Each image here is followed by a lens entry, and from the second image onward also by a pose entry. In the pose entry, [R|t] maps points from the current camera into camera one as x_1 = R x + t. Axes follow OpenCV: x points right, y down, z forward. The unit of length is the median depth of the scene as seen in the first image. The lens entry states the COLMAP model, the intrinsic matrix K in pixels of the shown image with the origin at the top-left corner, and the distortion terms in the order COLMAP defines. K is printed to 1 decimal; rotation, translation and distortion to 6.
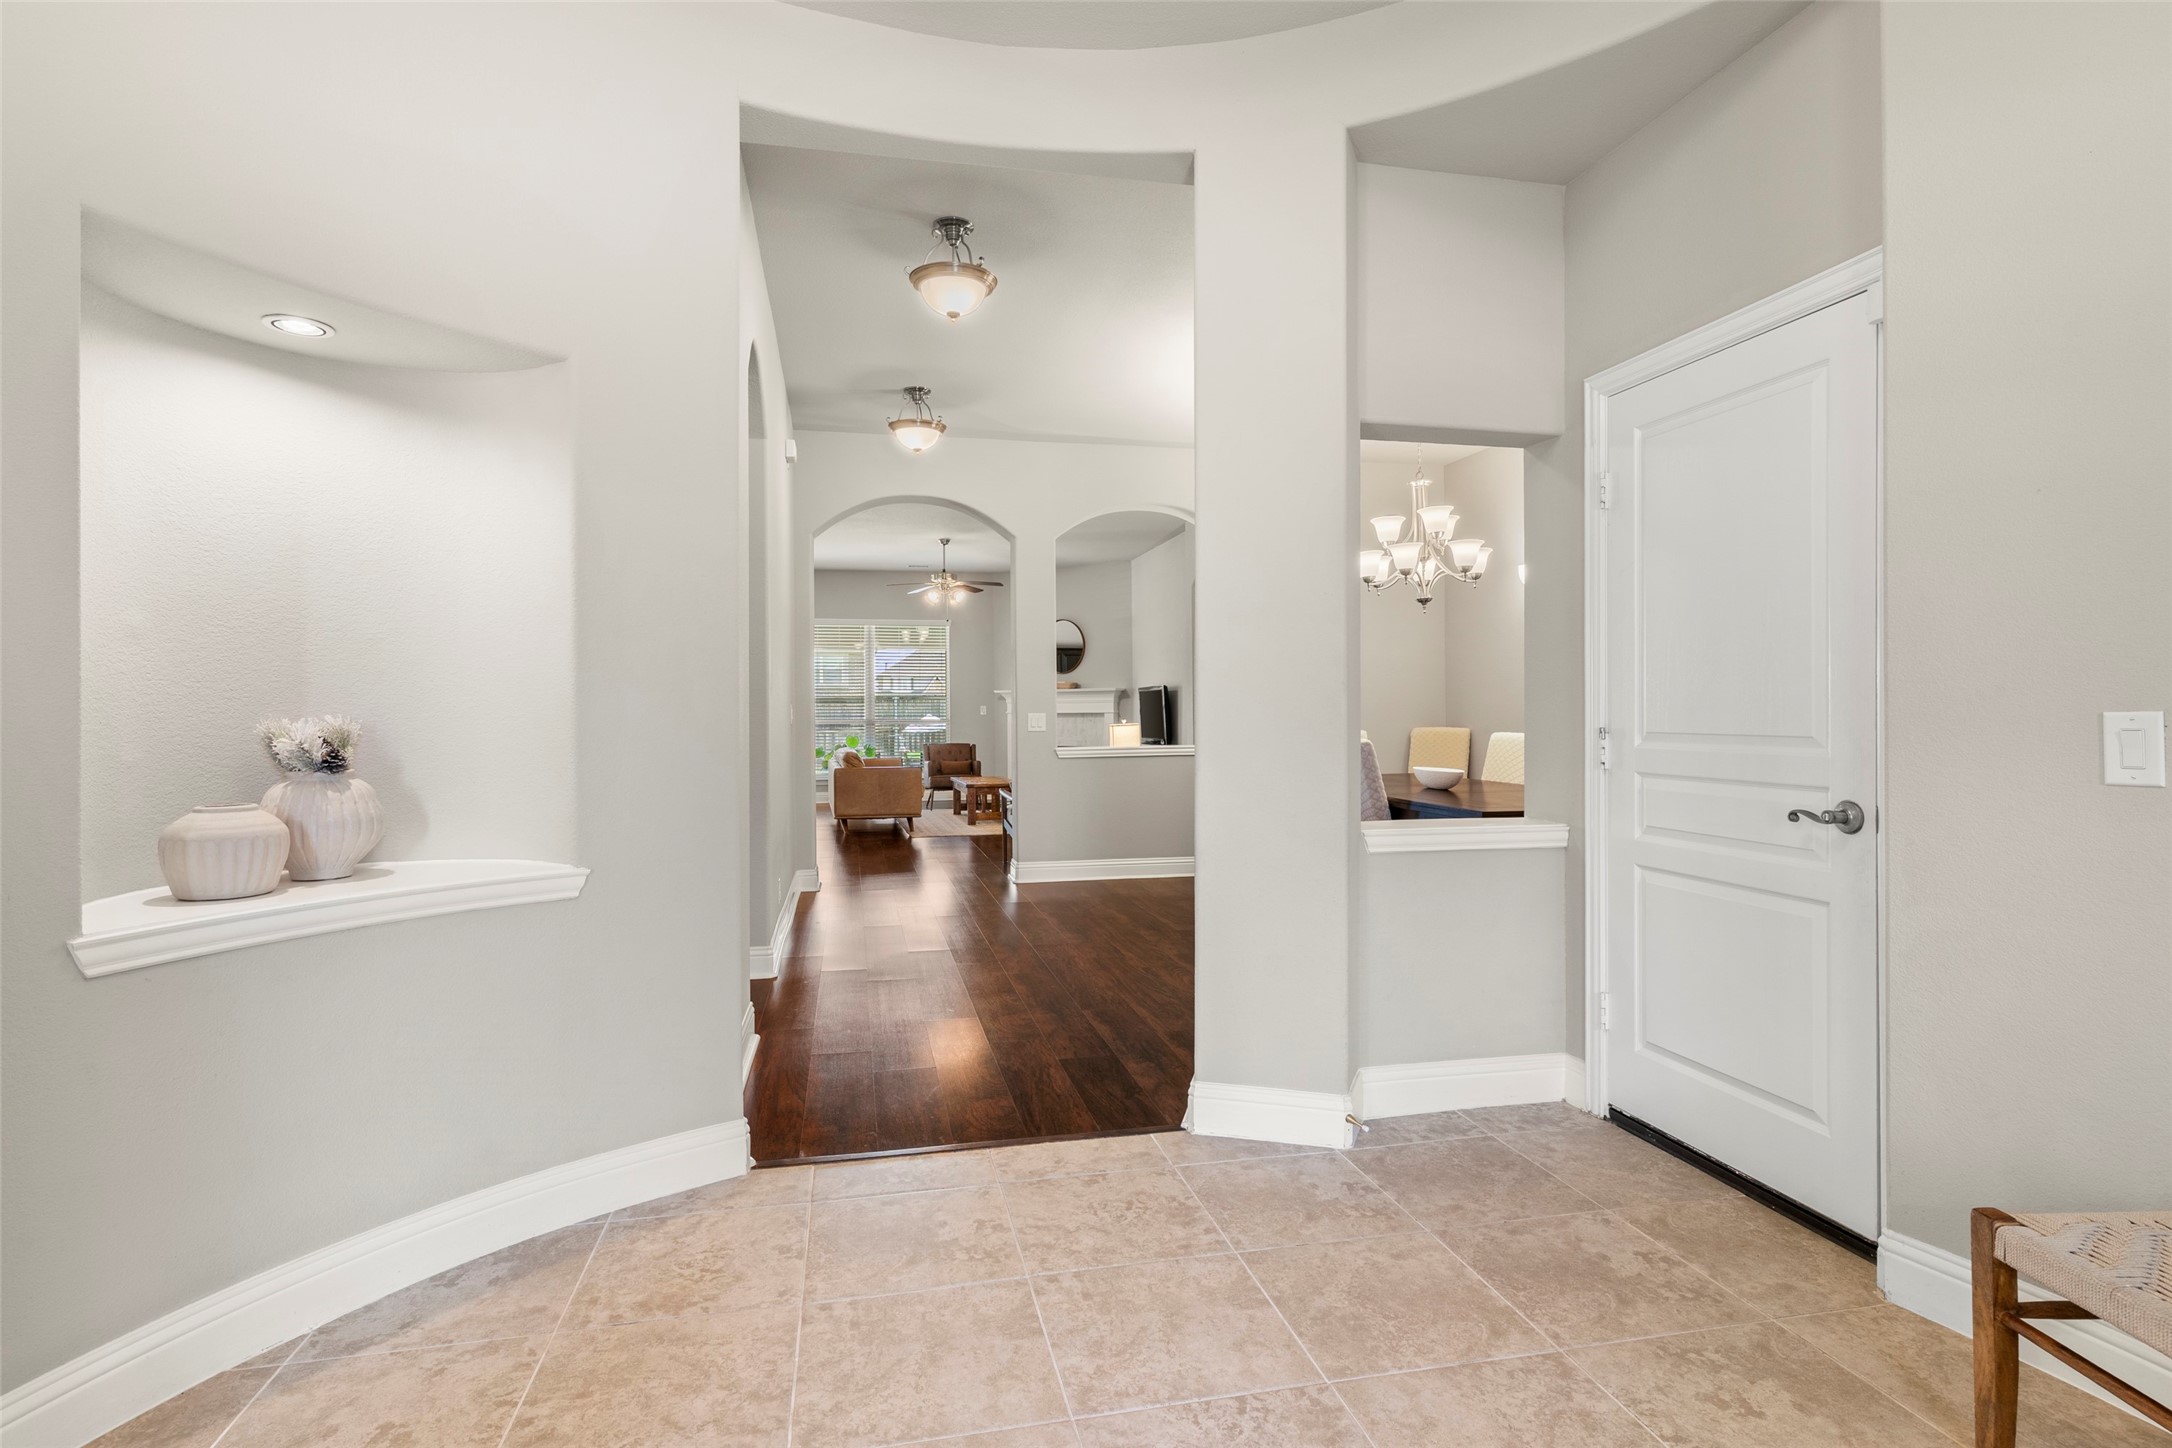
lens RADIAL K [[1065.2, 0, 1086.4], [0, 1065.2, 709.1], [0, 0, 1]] dist [-0.000975, -0.000621]
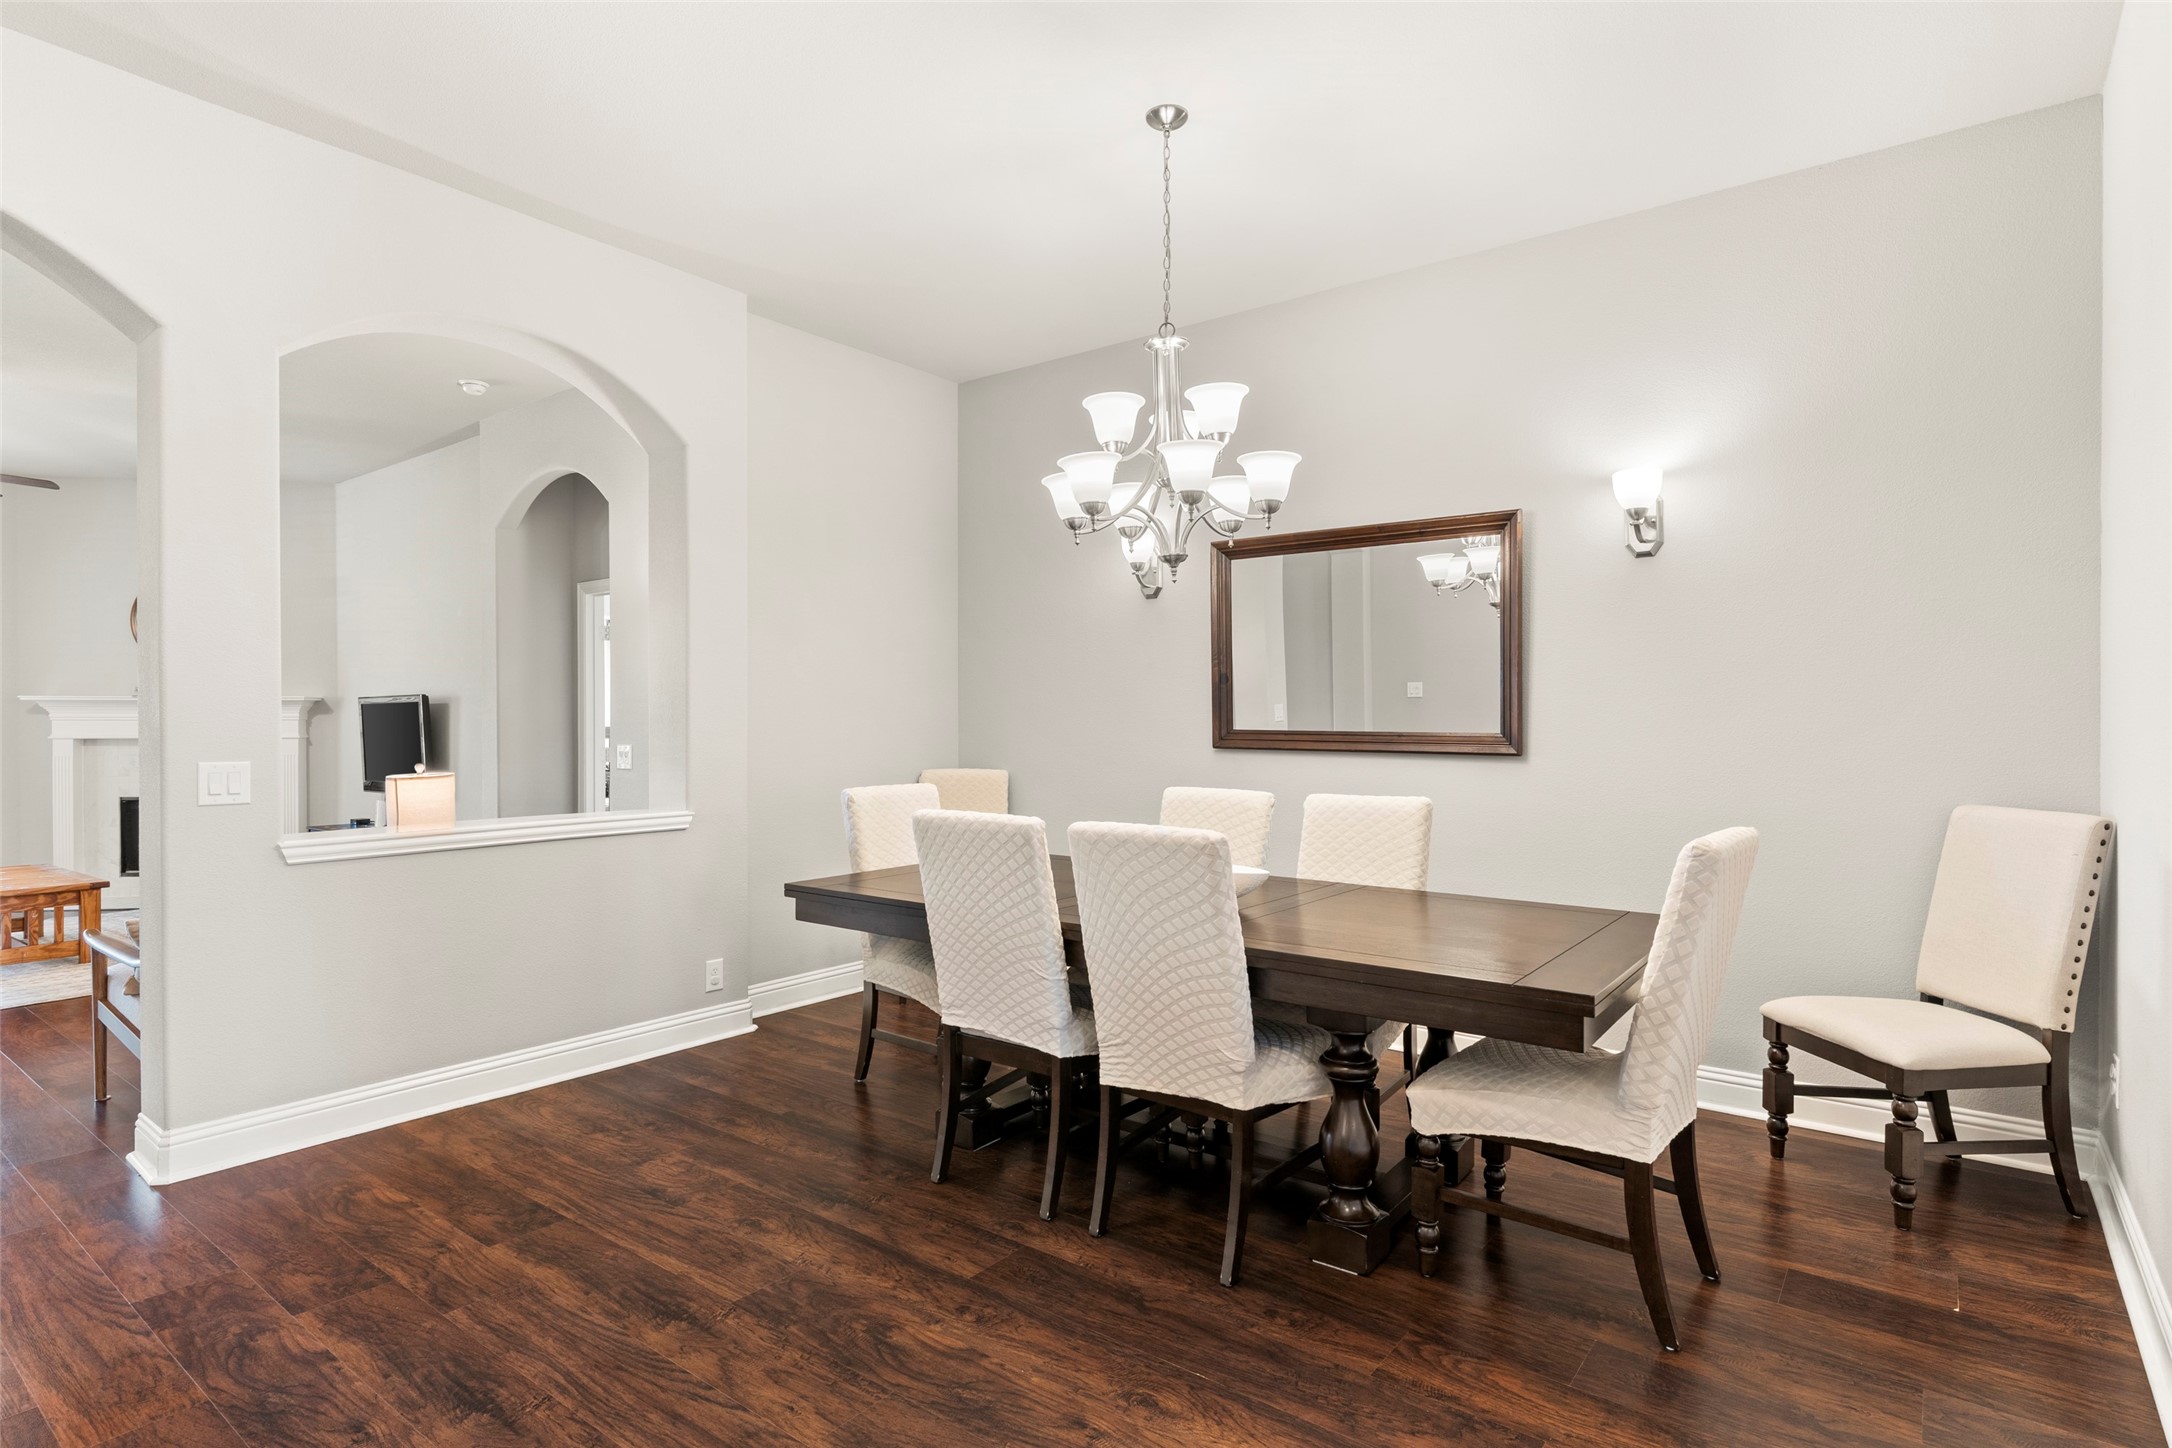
lens RADIAL K [[1102.5, 0, 1040.2], [0, 1102.5, 722.1], [0, 0, 1]] dist [0.061282, 0.000146]
pose [[0.787316, 0.009756, 0.616472, -0.070941], [-0.008223, 0.999952, -0.005323, -0.009551], [-0.616495, -0.000879, 0.787358, 0.443240]]
